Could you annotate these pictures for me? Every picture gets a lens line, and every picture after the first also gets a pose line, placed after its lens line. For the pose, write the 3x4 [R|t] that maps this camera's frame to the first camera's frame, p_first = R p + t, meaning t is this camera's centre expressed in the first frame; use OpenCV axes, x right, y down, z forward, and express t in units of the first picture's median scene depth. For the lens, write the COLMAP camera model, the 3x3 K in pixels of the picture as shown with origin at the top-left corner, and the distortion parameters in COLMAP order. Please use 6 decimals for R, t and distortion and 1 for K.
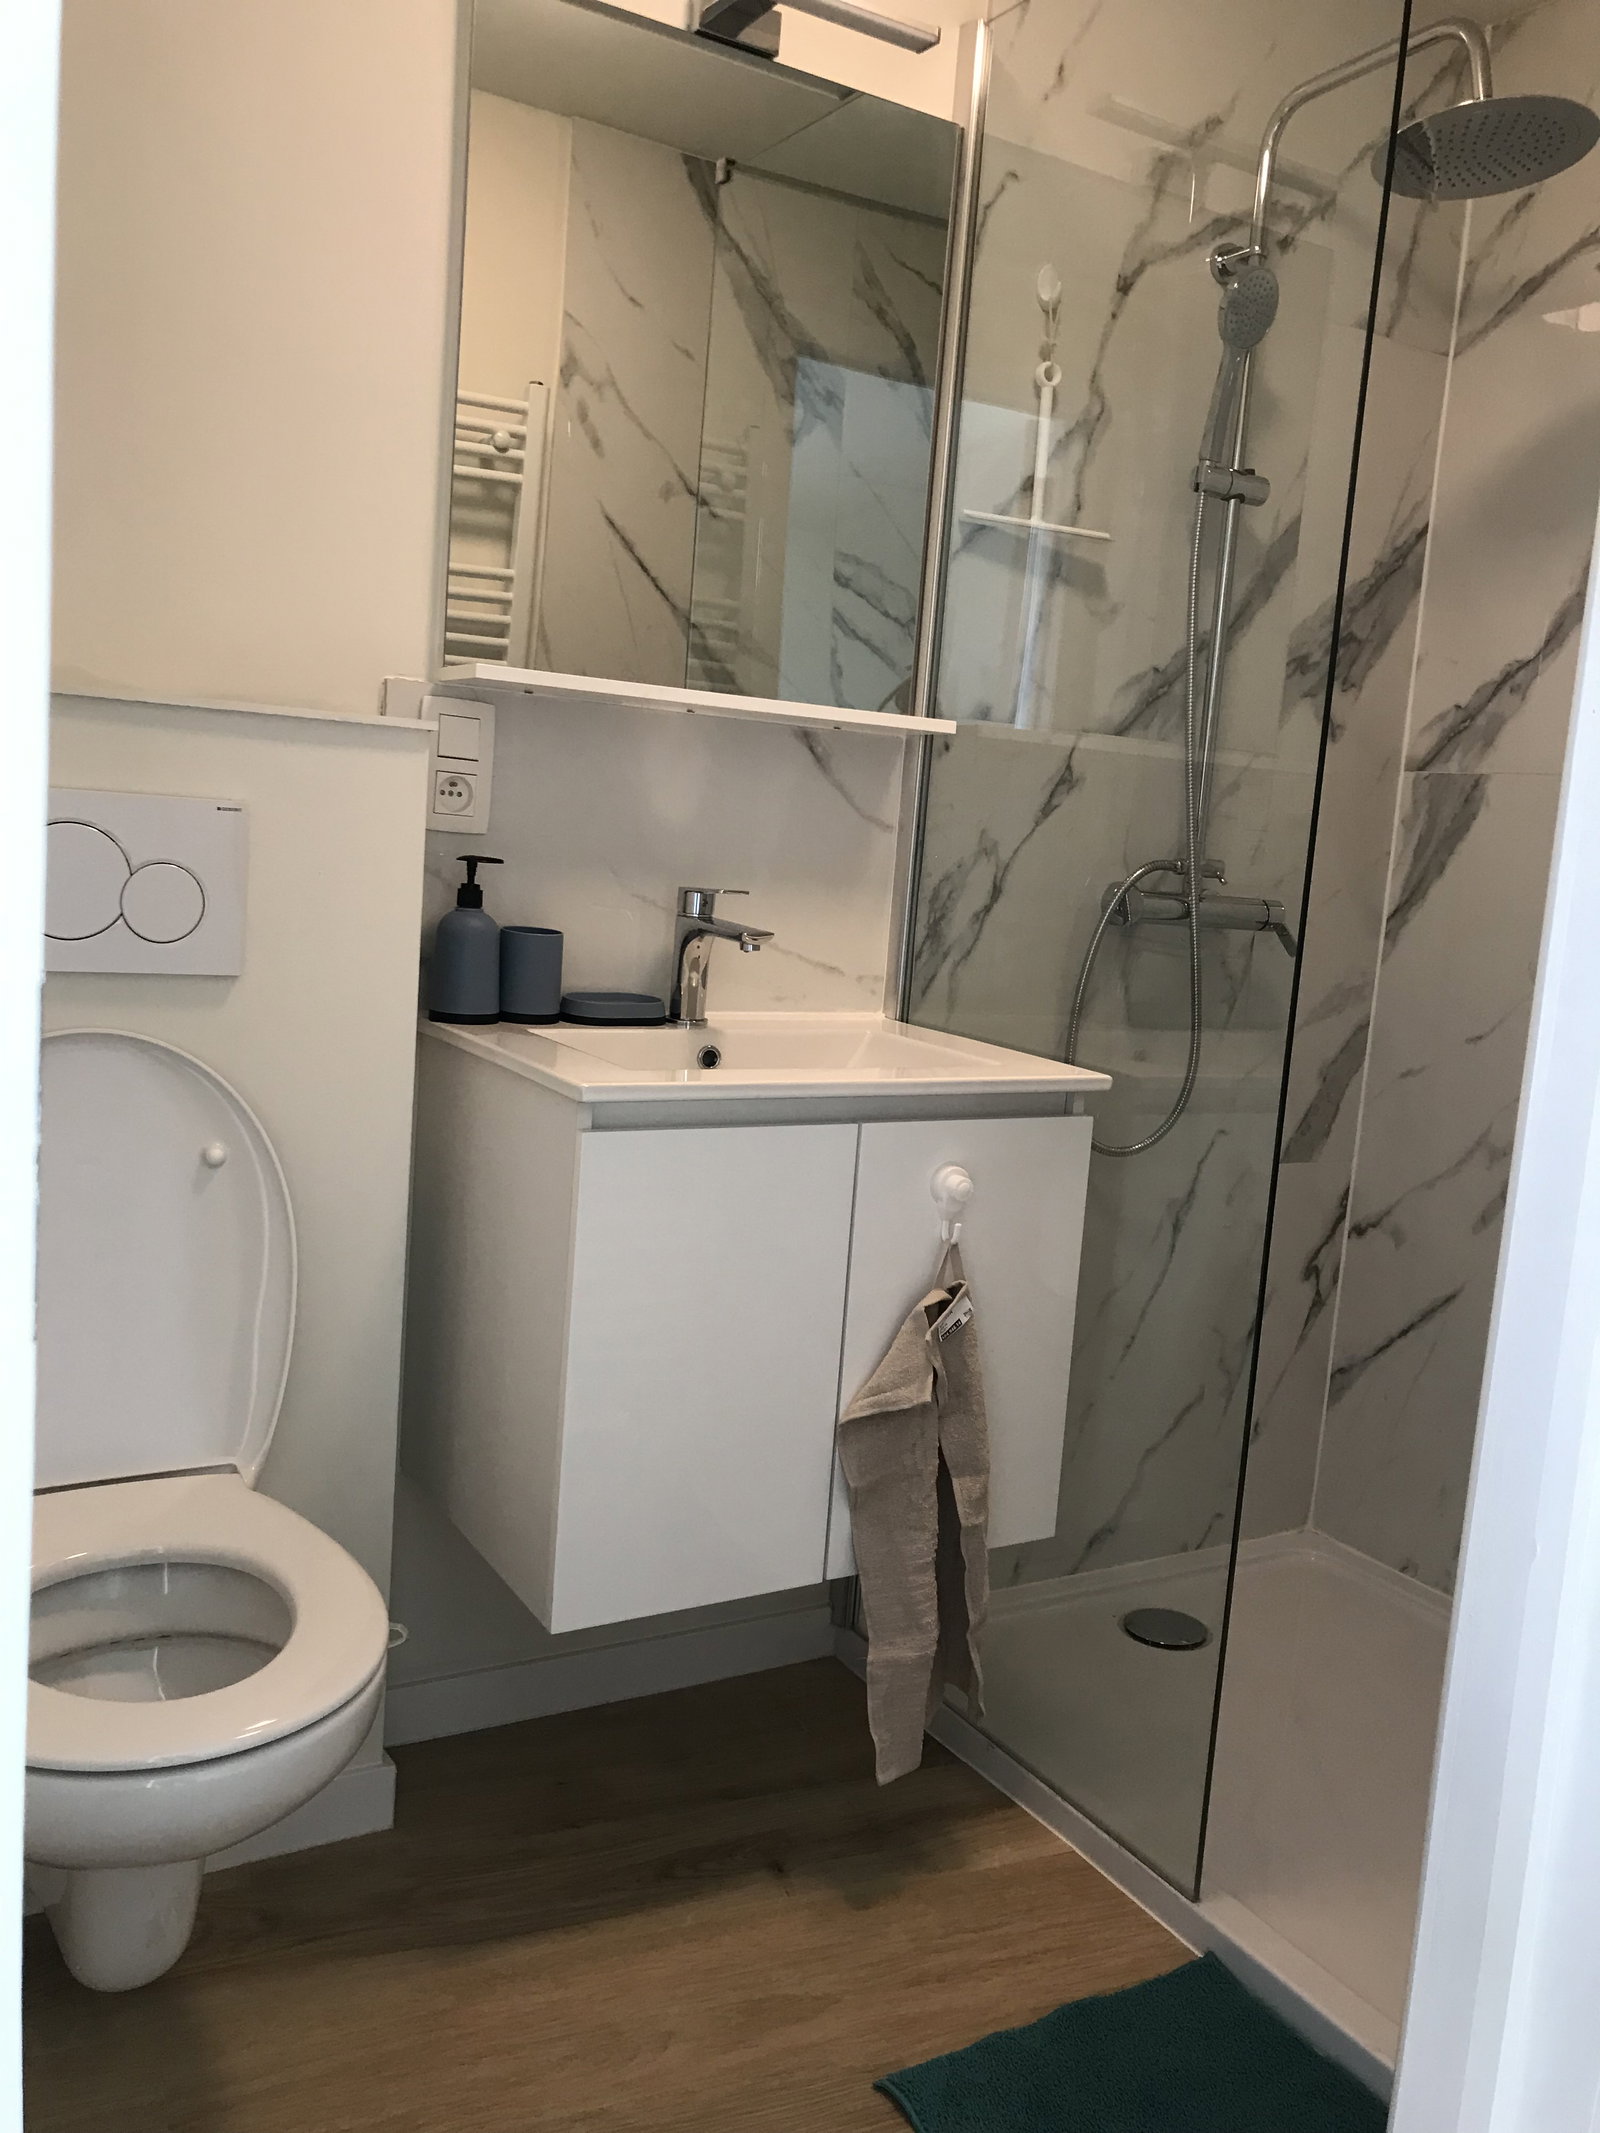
lens RADIAL K [[1776.9, 0, 803.9], [0, 1776.9, 1066.4], [0, 0, 1]] dist [0.023335, 0.009175]
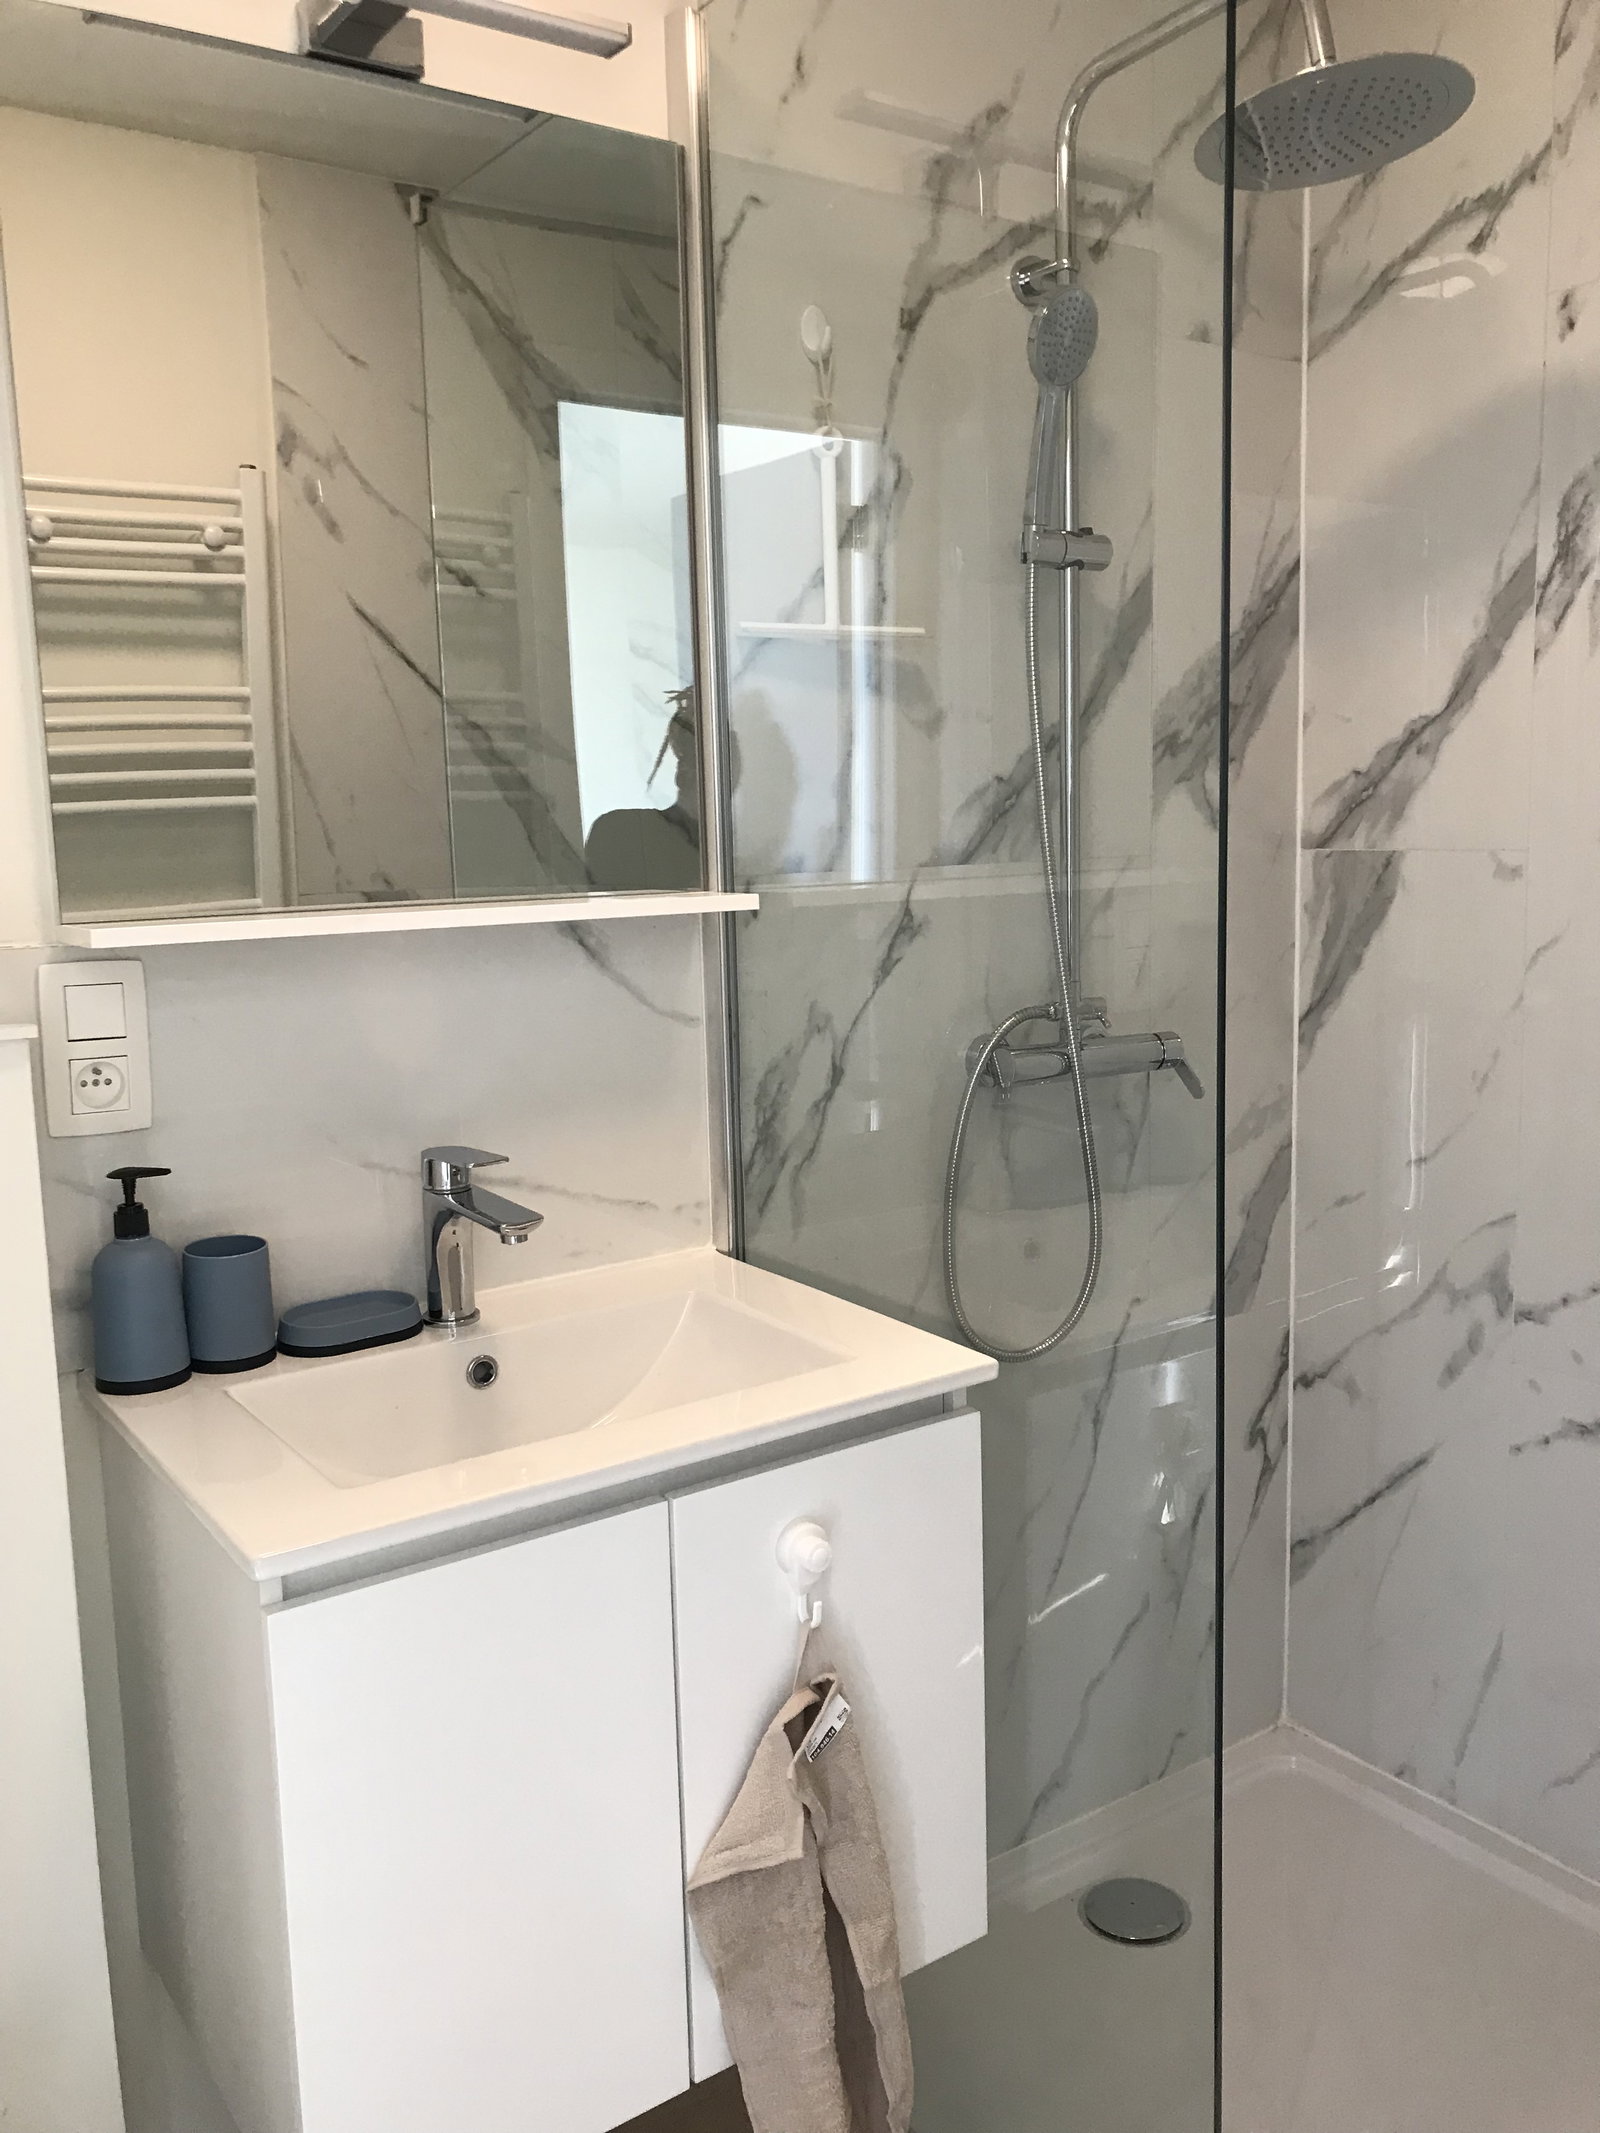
lens RADIAL K [[1776.9, 0, 806.6], [0, 1776.9, 1066.7], [0, 0, 1]] dist [0.023335, 0.009175]
pose [[0.992509, -0.109152, 0.054874, 0.050197], [0.108584, 0.993999, 0.013241, -0.113296], [-0.055990, -0.007183, 0.998405, 0.186131]]
